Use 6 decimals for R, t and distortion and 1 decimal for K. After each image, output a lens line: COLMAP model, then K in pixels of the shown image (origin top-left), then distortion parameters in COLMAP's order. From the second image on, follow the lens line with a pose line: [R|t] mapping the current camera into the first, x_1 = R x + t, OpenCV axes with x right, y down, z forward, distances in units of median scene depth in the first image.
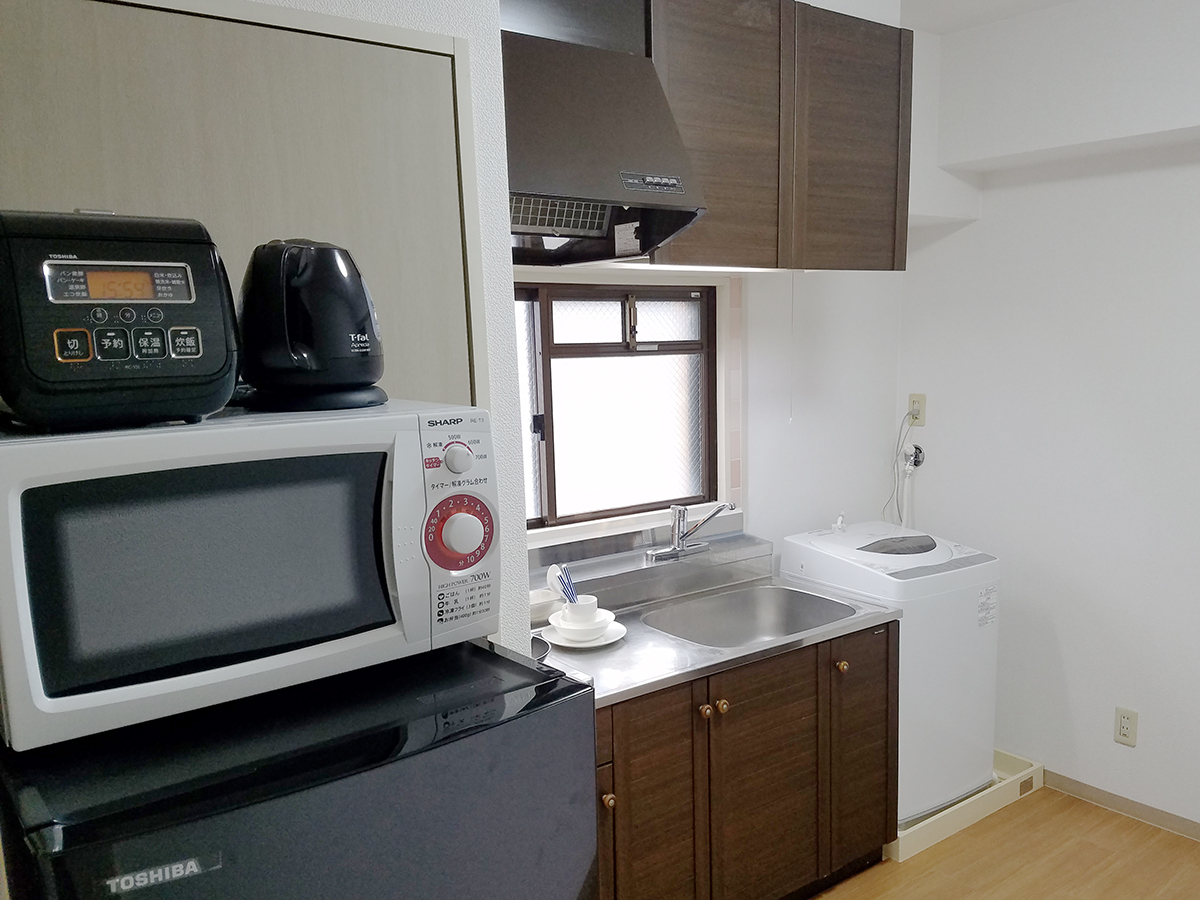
lens RADIAL K [[1021.3, 0, 592.9], [0, 1021.3, 496.1], [0, 0, 1]] dist [0.175689, -0.306849]
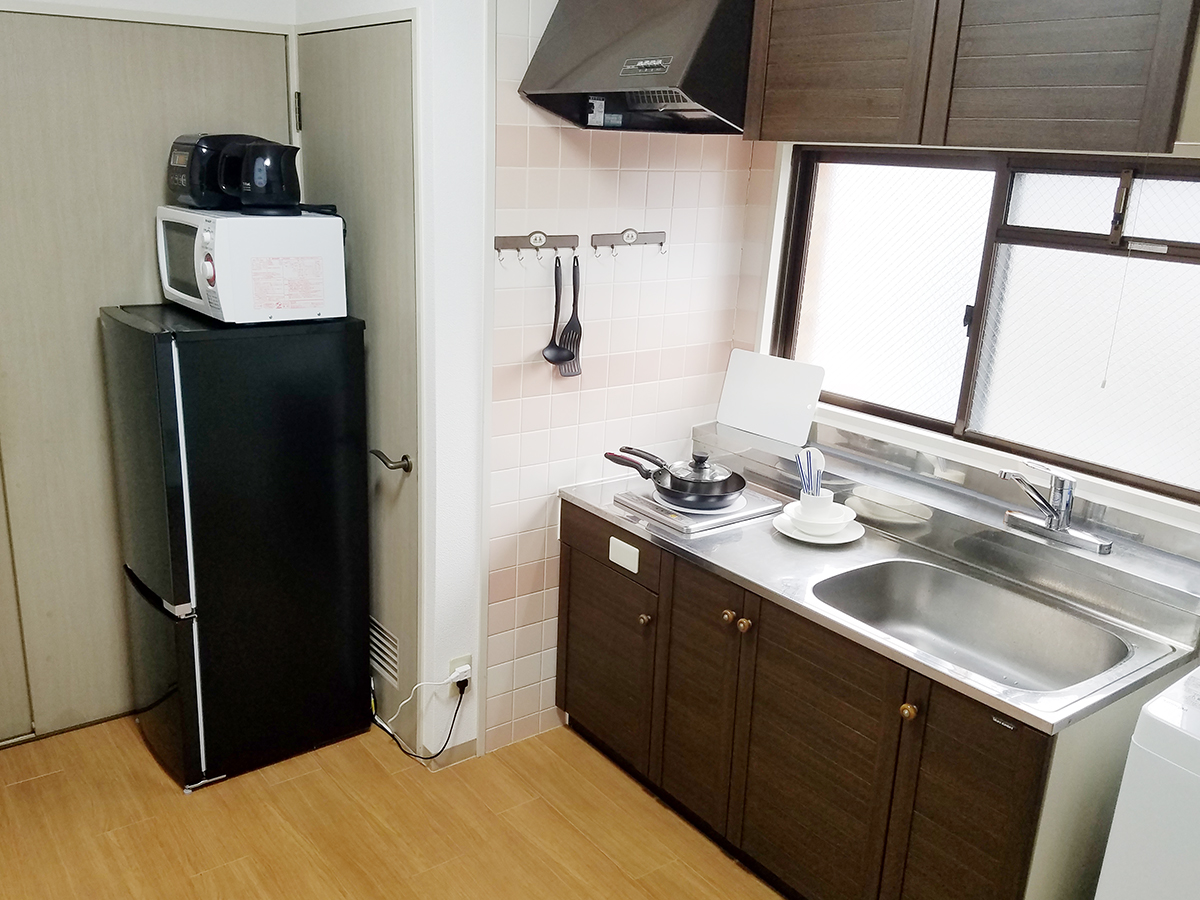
lens RADIAL K [[1021.3, 0, 592.9], [0, 1021.3, 496.1], [0, 0, 1]] dist [0.175689, -0.306849]
pose [[-0.046789, 0.345823, -0.937132, 0.819214], [-0.180228, 0.919841, 0.348441, -0.177063], [0.982511, 0.185201, 0.019288, 0.685610]]
